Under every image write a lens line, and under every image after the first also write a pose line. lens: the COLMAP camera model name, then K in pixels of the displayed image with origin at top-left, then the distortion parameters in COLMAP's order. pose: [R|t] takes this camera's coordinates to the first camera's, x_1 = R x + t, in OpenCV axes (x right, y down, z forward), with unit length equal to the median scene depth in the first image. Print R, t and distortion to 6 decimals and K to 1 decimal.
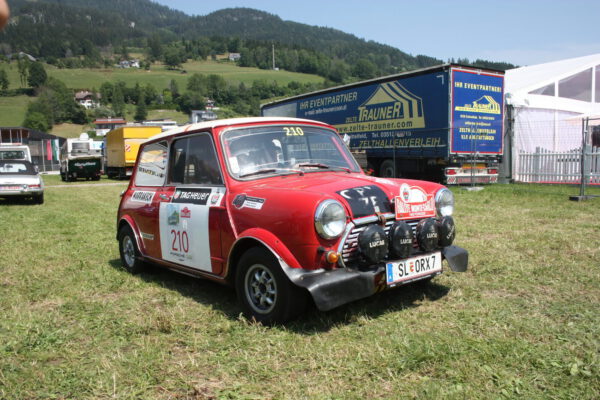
lens RADIAL K [[520.9, 0, 300.0], [0, 520.9, 200.0], [0, 0, 1]] dist [-0.222019, 0.217257]
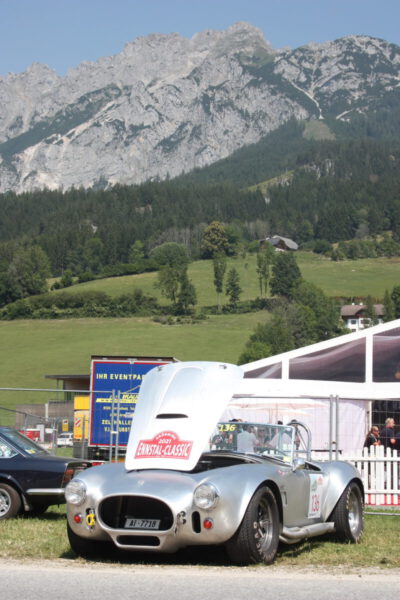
lens RADIAL K [[1055.0, 0, 200.0], [0, 1055.0, 300.0], [0, 0, 1]] dist [0.004093, 0.002869]
pose [[0.811985, -0.039362, -0.582349, 0.116865], [-0.077021, 0.981773, -0.173751, -0.002081], [0.578574, 0.185937, 0.794153, -0.038916]]
